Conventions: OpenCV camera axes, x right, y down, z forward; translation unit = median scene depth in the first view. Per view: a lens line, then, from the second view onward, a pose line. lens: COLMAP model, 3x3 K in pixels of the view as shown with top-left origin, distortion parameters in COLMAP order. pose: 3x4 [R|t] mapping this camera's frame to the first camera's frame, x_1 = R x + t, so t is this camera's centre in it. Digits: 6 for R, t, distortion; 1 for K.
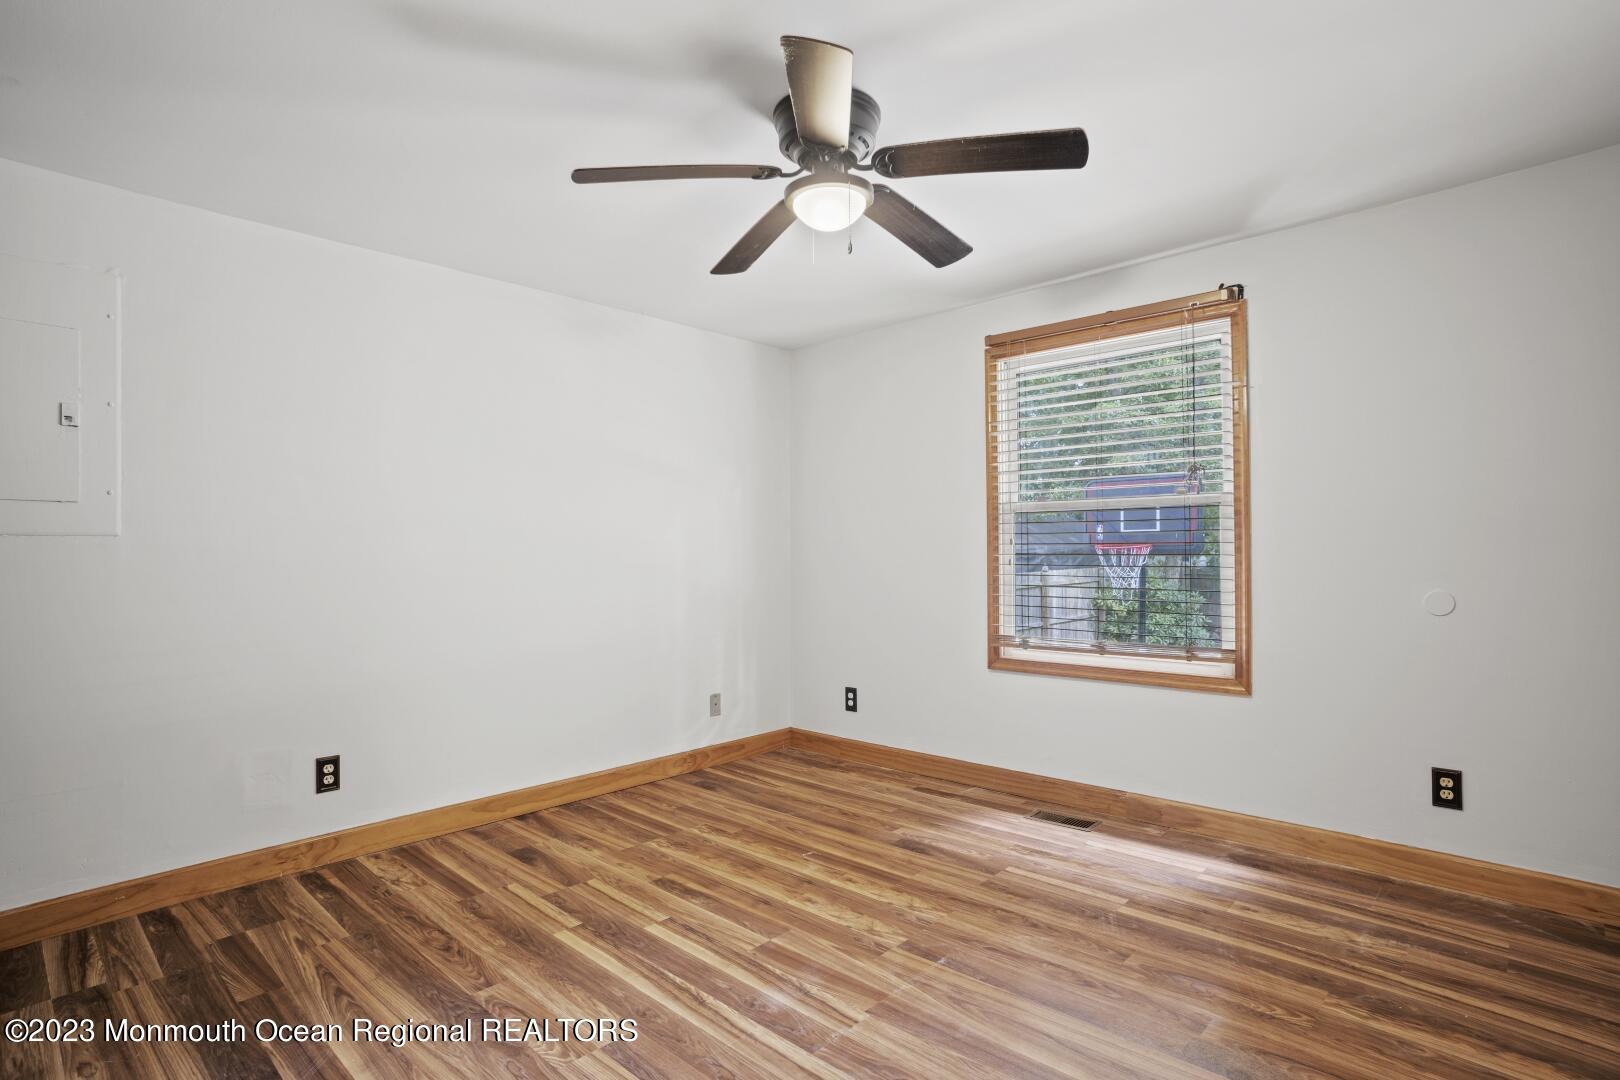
lens RADIAL K [[815.4, 0, 810.3], [0, 815.4, 544.2], [0, 0, 1]] dist [-0.019260, 0.004733]
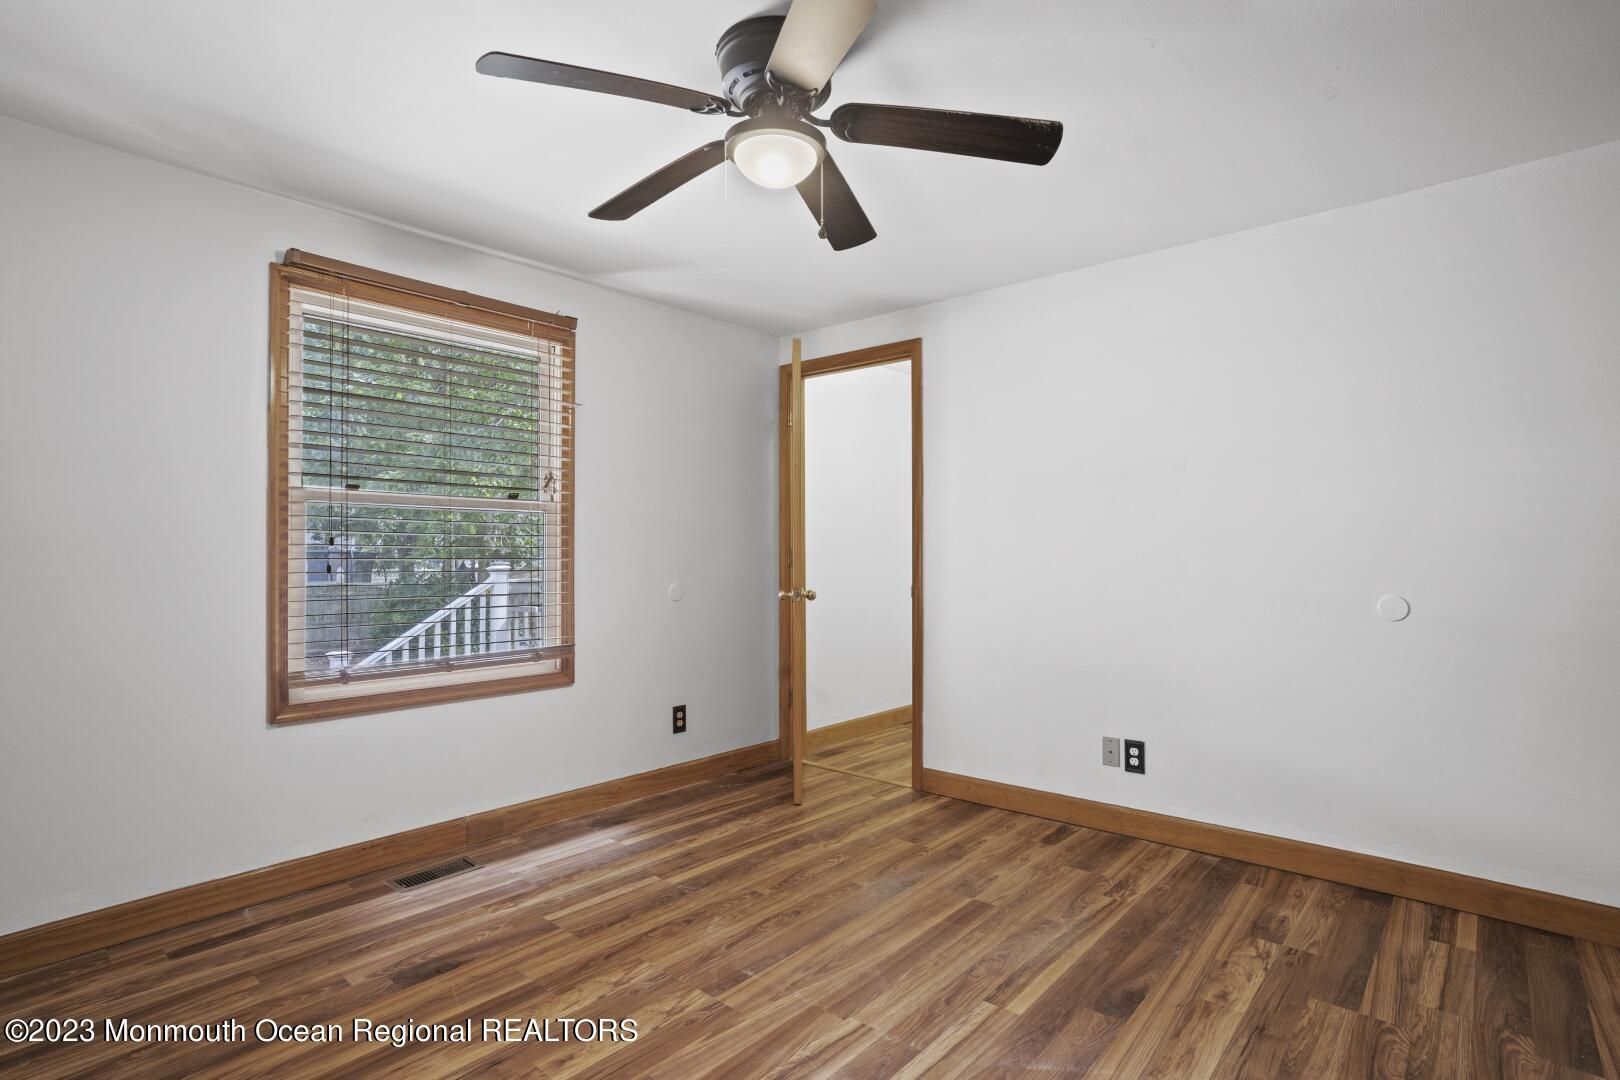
lens RADIAL K [[815.4, 0, 810.8], [0, 815.4, 544.4], [0, 0, 1]] dist [-0.019260, 0.004733]
pose [[-0.041060, 0.022895, 0.998894, -0.608687], [-0.006084, 0.999713, -0.023164, 0.016677], [-0.999138, -0.007028, -0.040909, 0.716029]]
